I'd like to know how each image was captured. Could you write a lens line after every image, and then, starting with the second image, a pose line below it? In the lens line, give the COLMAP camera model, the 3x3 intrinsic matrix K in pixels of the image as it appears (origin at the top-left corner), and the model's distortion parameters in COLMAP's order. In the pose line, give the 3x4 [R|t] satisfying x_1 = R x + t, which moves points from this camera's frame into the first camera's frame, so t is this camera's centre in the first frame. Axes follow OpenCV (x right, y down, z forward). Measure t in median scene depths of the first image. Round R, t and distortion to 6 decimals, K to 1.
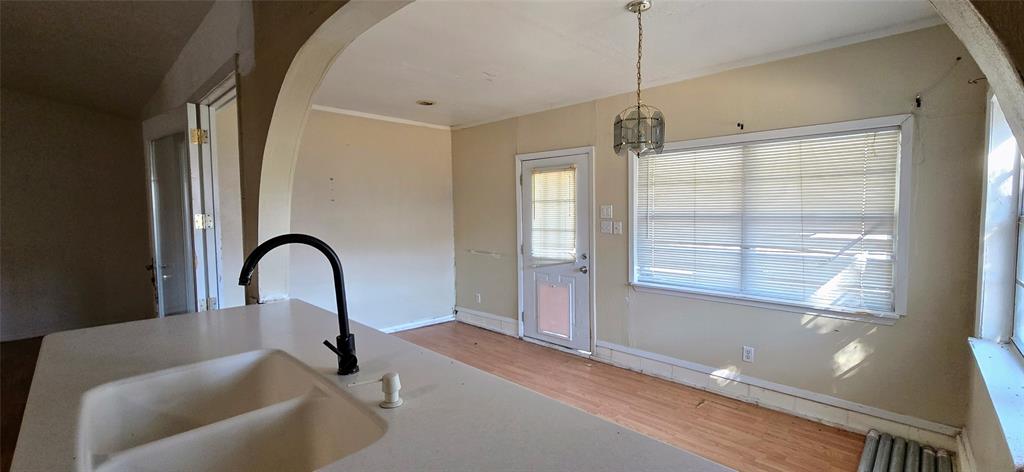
lens RADIAL K [[421.6, 0, 515.7], [0, 421.6, 238.3], [0, 0, 1]] dist [-0.001503, -0.000189]
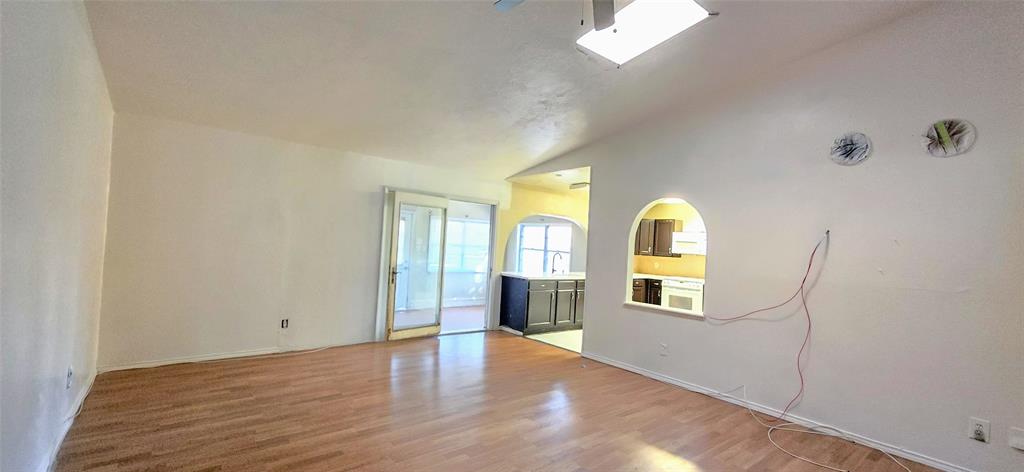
lens RADIAL K [[421.6, 0, 511.4], [0, 421.6, 238.1], [0, 0, 1]] dist [-0.001503, -0.000189]
pose [[0.125235, 0.026743, 0.991767, -1.974983], [0.005597, 0.999602, -0.027661, -0.015400], [-0.992111, 0.009015, 0.125036, 0.220034]]
